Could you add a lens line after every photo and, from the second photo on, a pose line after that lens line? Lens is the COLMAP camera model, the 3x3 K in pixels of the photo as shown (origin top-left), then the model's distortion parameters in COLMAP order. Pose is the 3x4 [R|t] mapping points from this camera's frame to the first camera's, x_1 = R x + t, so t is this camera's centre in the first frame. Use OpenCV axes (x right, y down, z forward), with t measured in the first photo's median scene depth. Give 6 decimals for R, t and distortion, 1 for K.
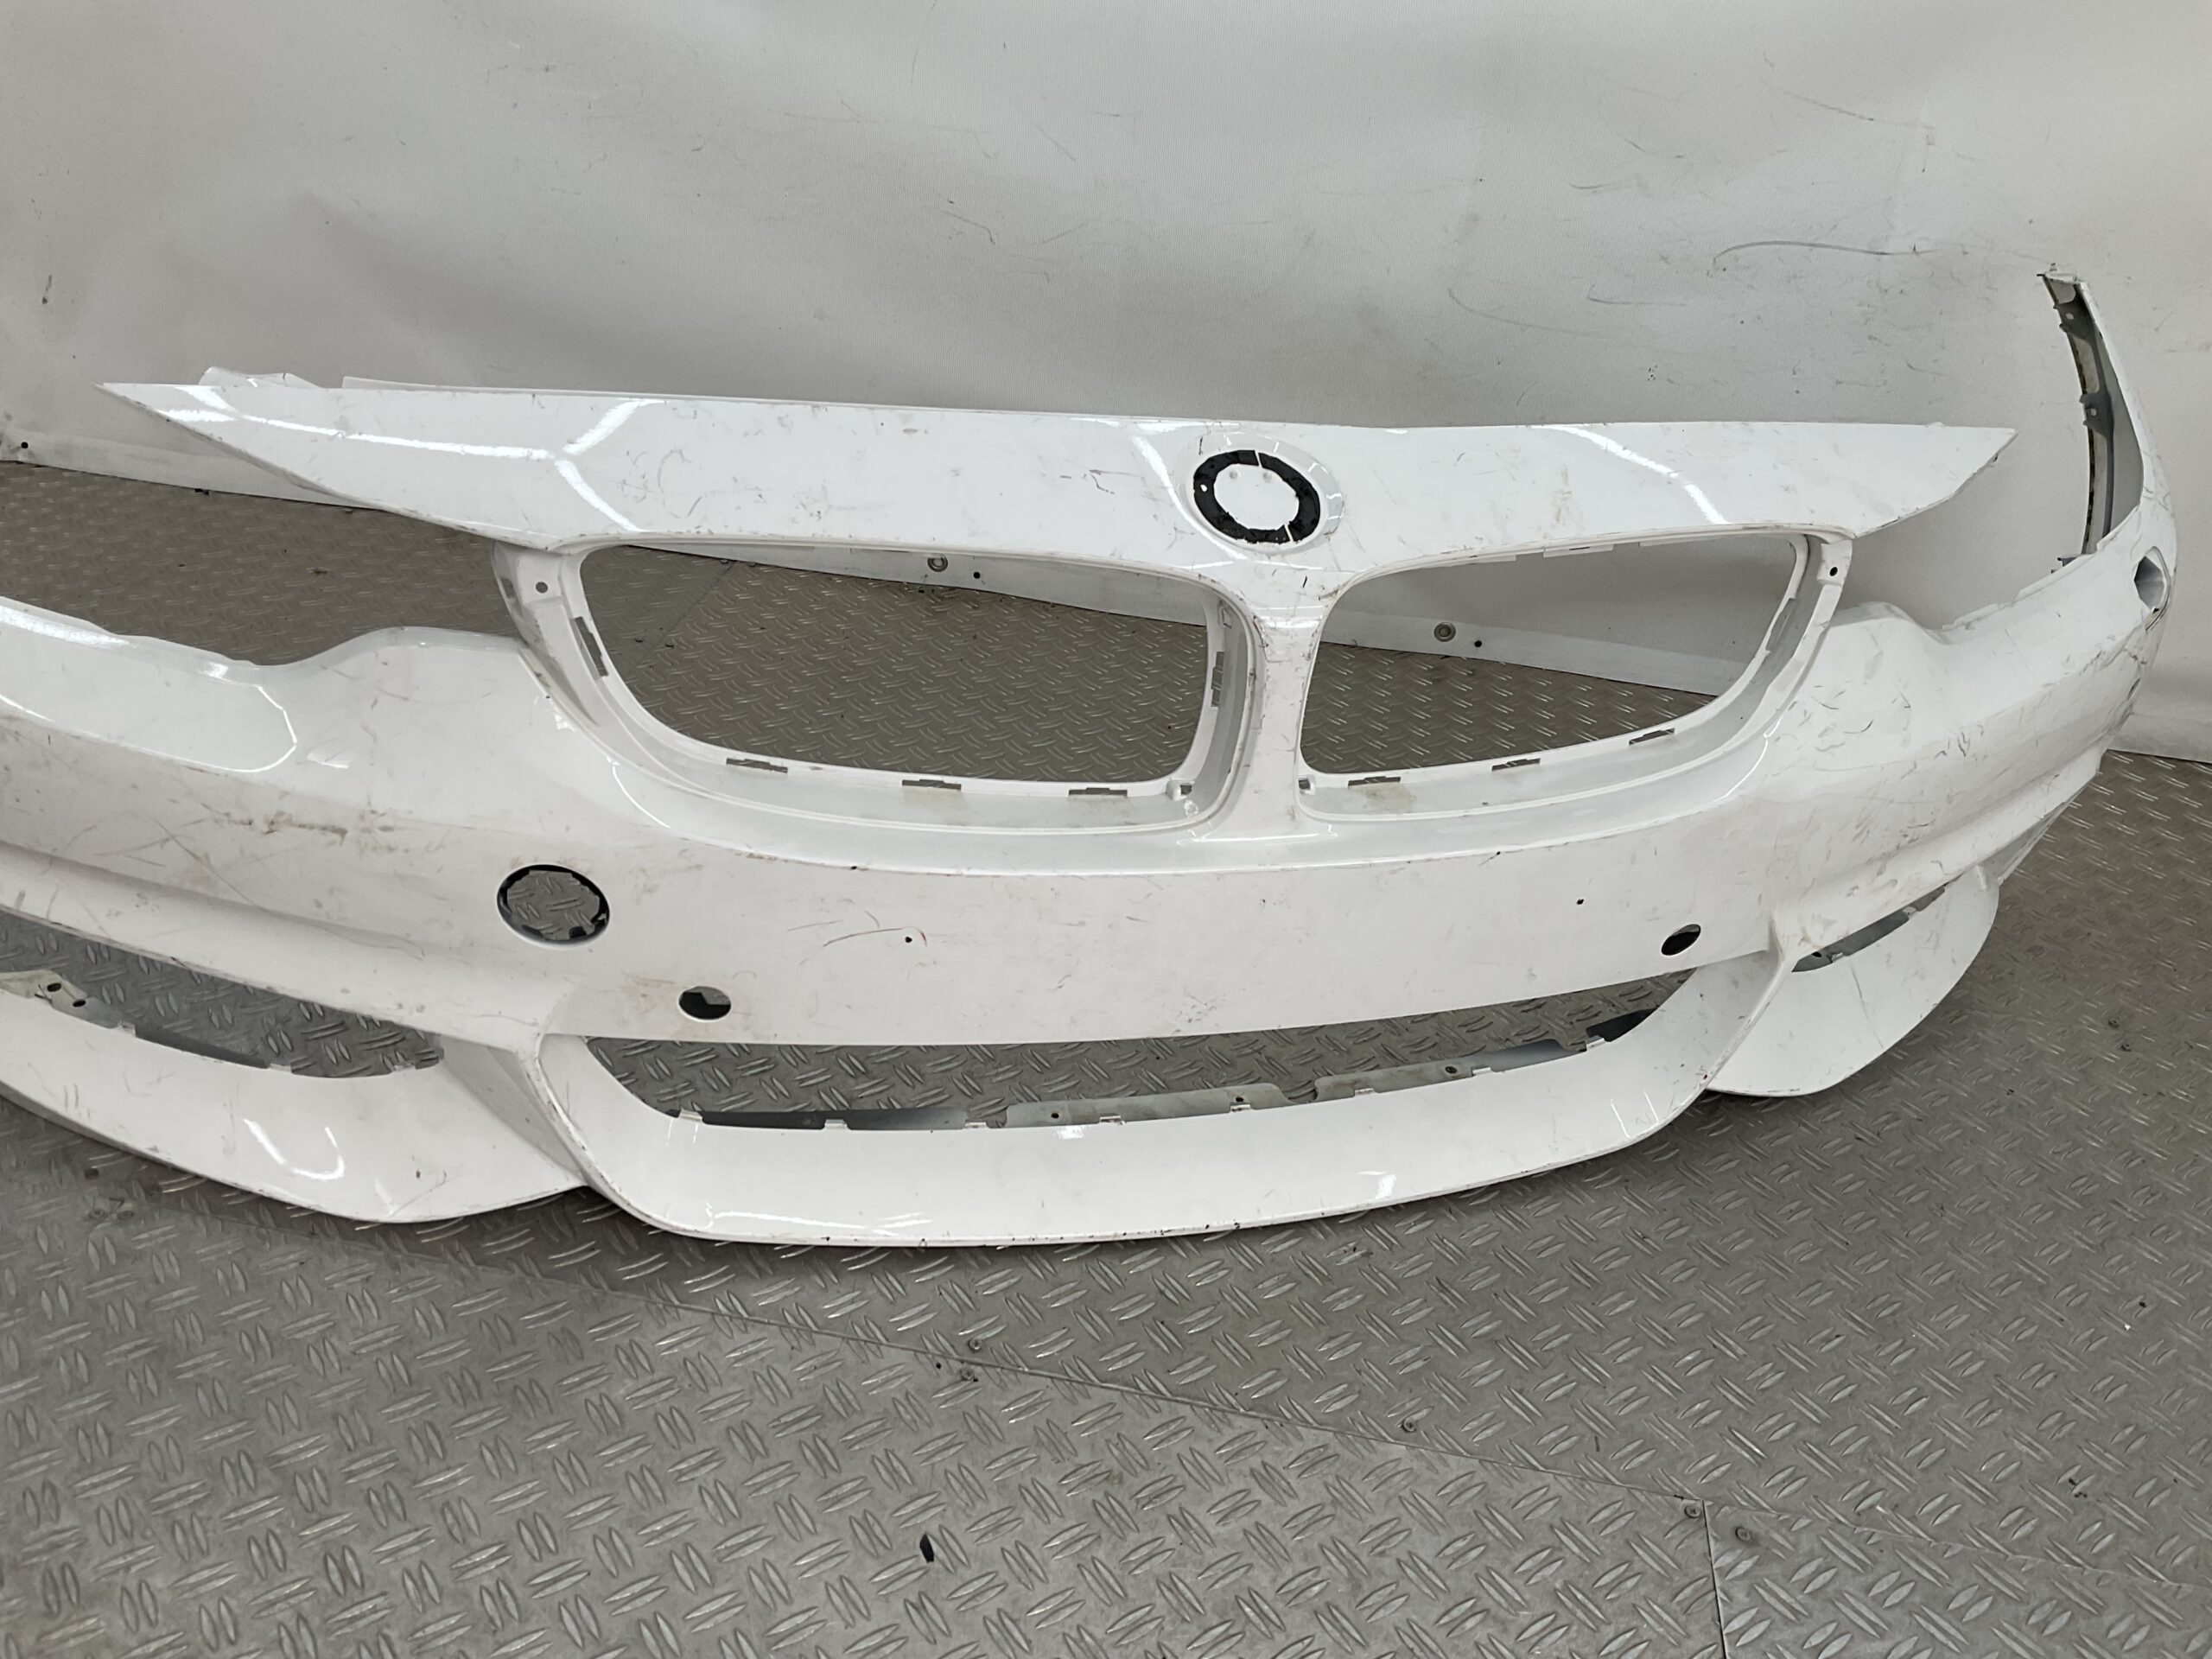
lens RADIAL K [[1840.9, 0, 1094.2], [0, 1840.9, 836.2], [0, 0, 1]] dist [0.080808, -0.142000]
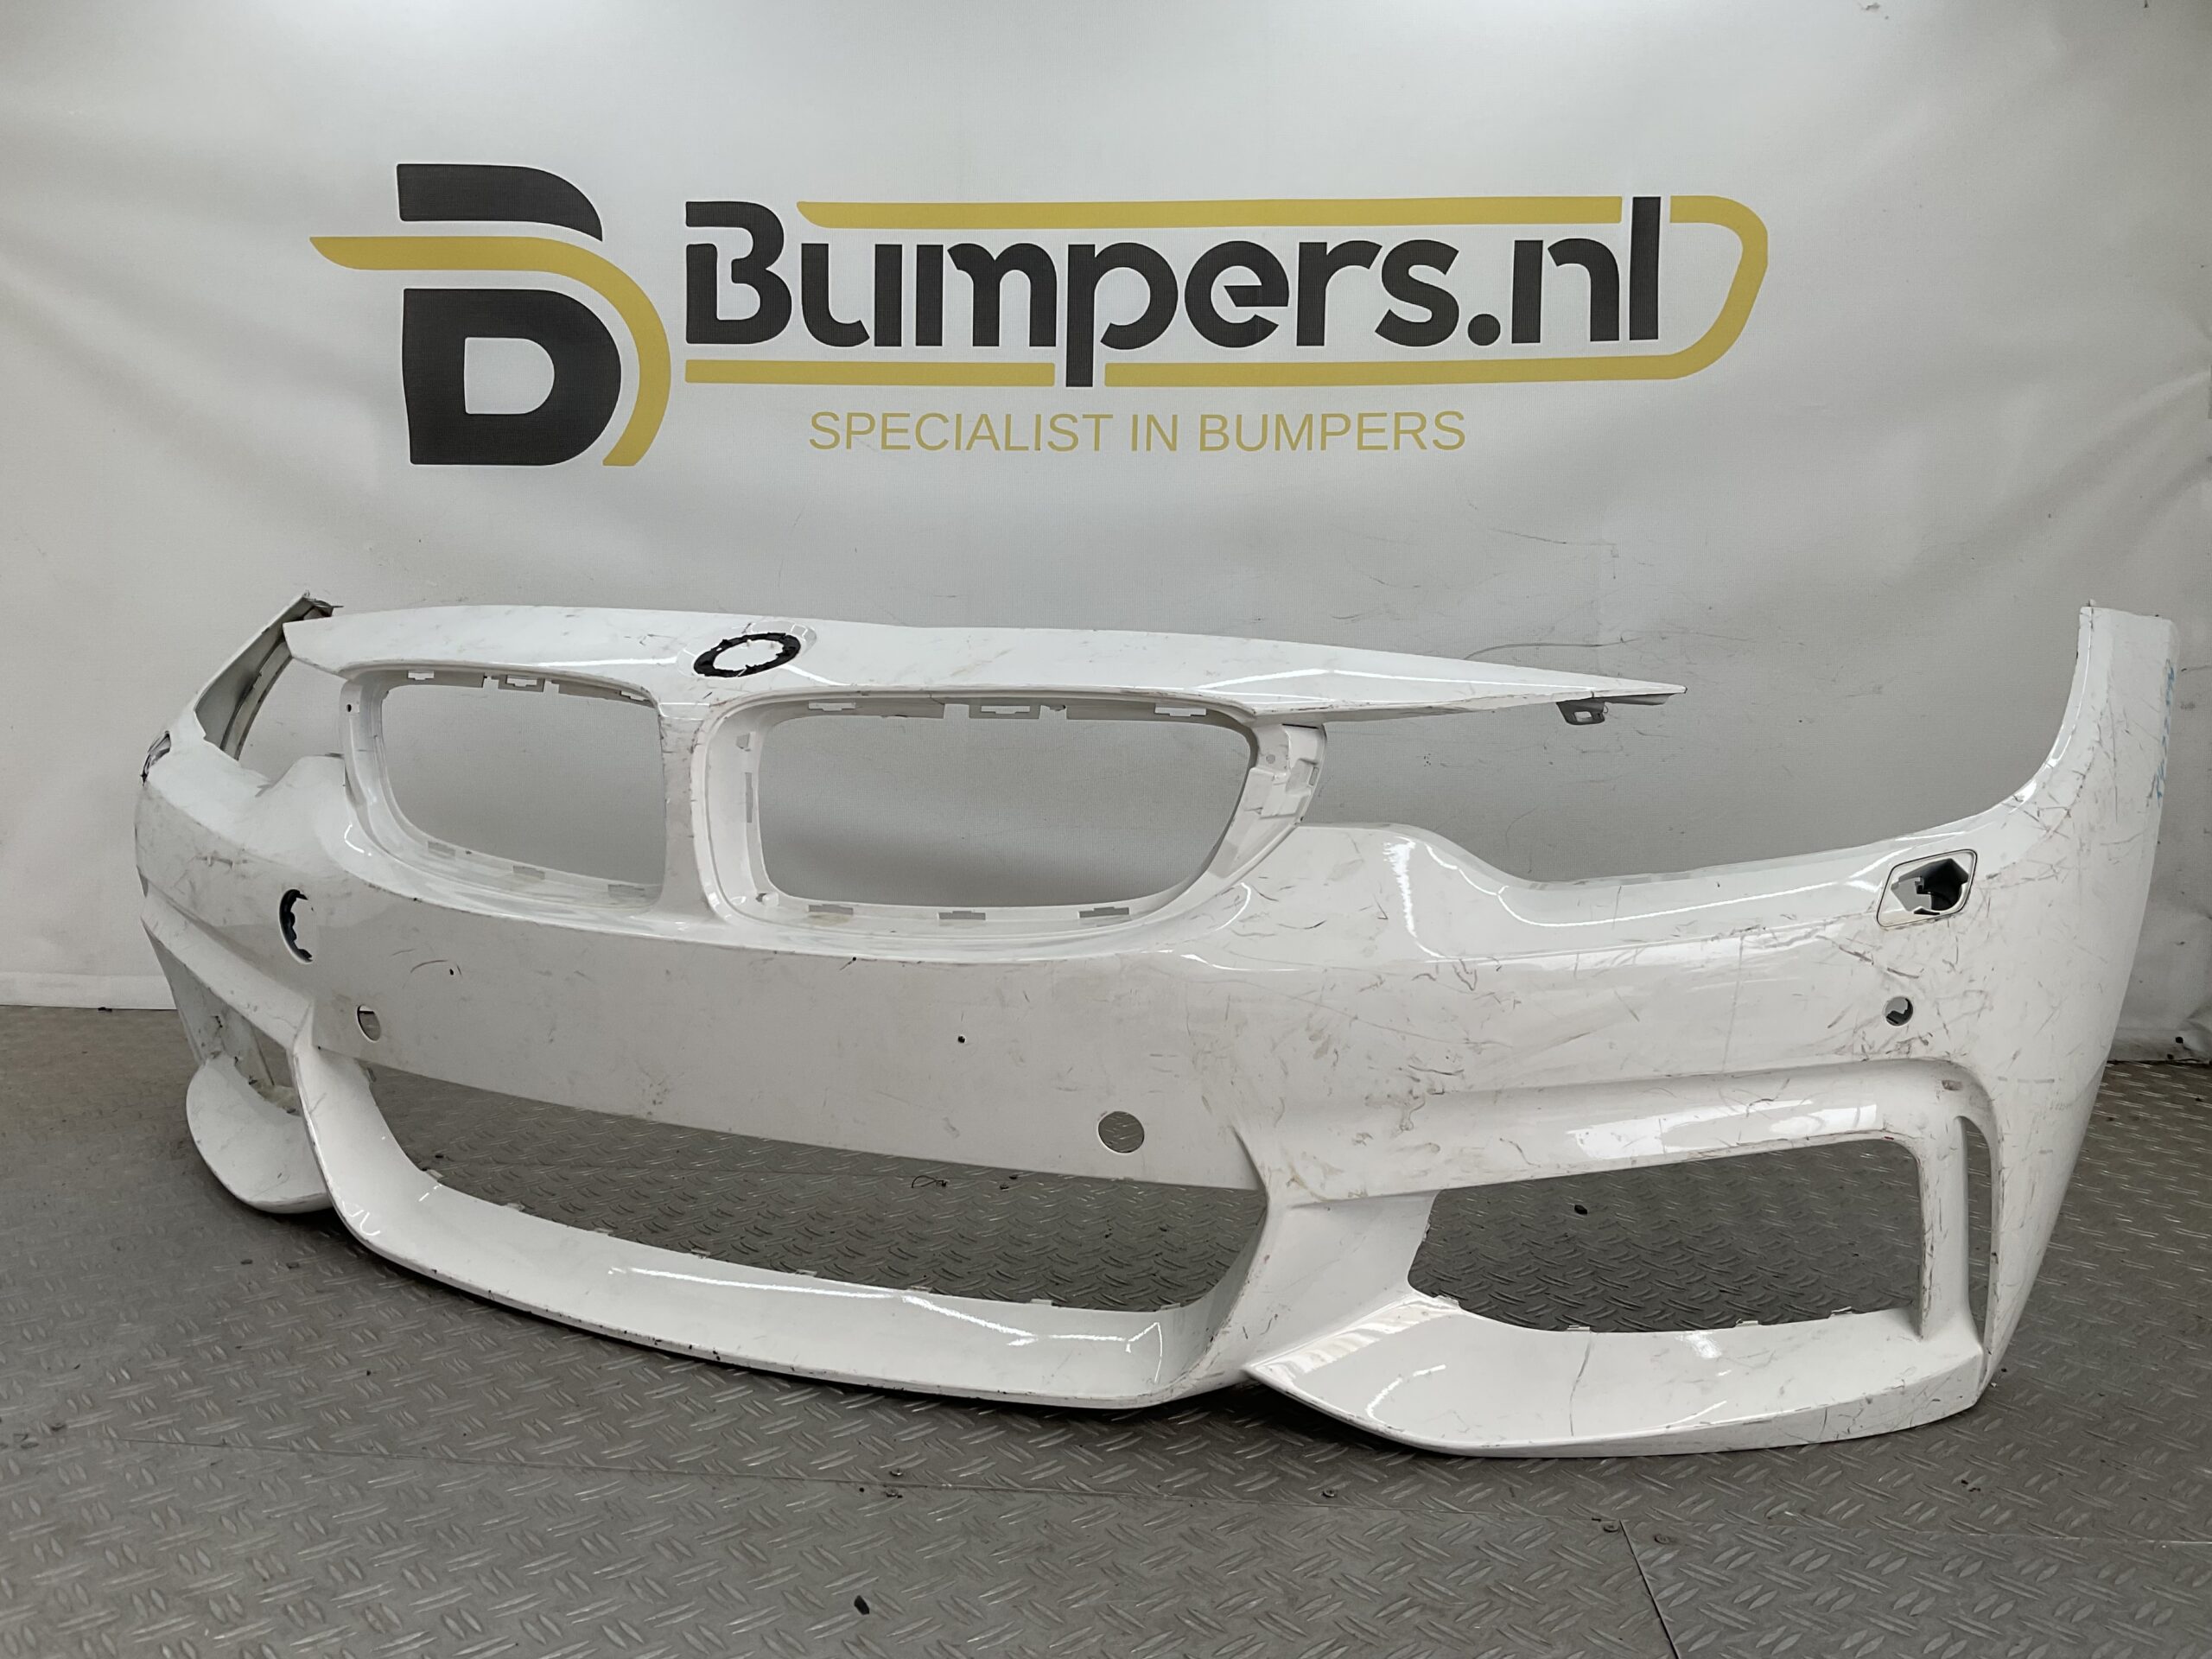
lens RADIAL K [[1840.9, 0, 1101.8], [0, 1840.9, 826.9], [0, 0, 1]] dist [0.080808, -0.142000]
pose [[0.993093, -0.075715, 0.089629, -0.018684], [0.104053, 0.921325, -0.374611, 0.355781], [-0.054214, 0.381350, 0.922840, -0.074397]]
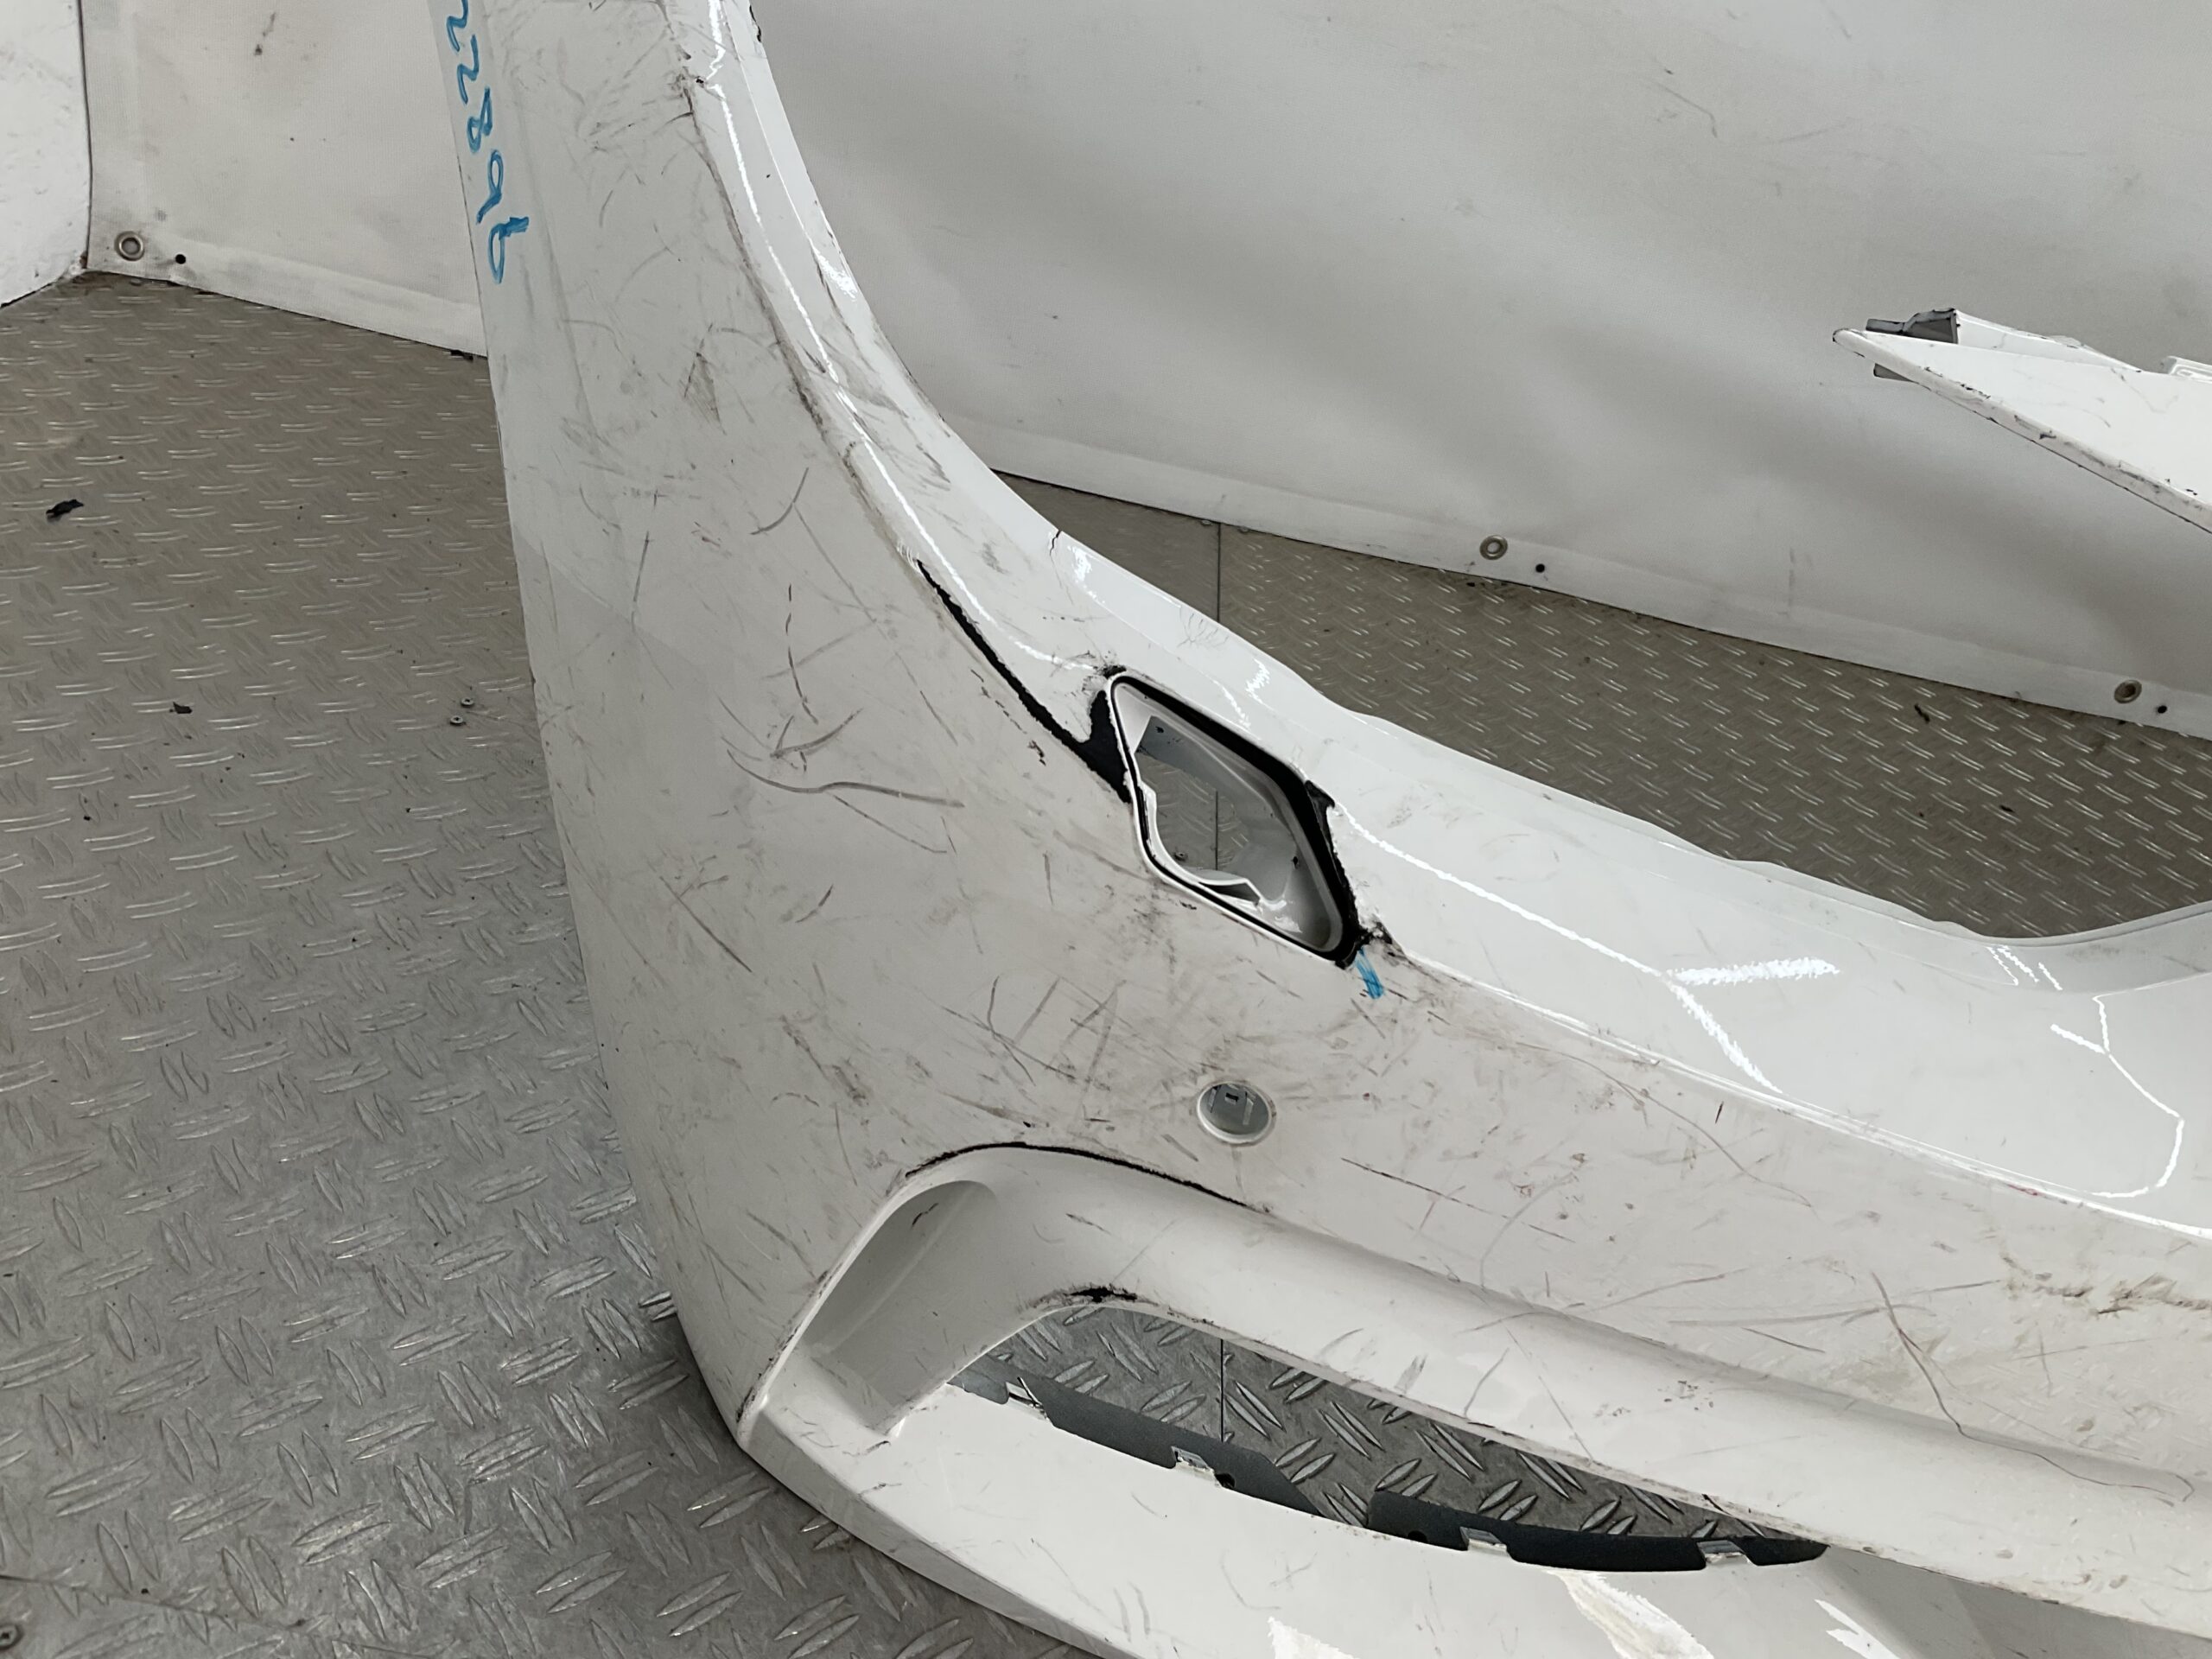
lens RADIAL K [[1840.9, 0, 1098.4], [0, 1840.9, 823.5], [0, 0, 1]] dist [0.080808, -0.142000]
pose [[0.984205, 0.056554, 0.167759, -0.729980], [-0.065816, 0.996570, 0.050169, -0.124668], [-0.164346, -0.060418, 0.984551, 0.535712]]
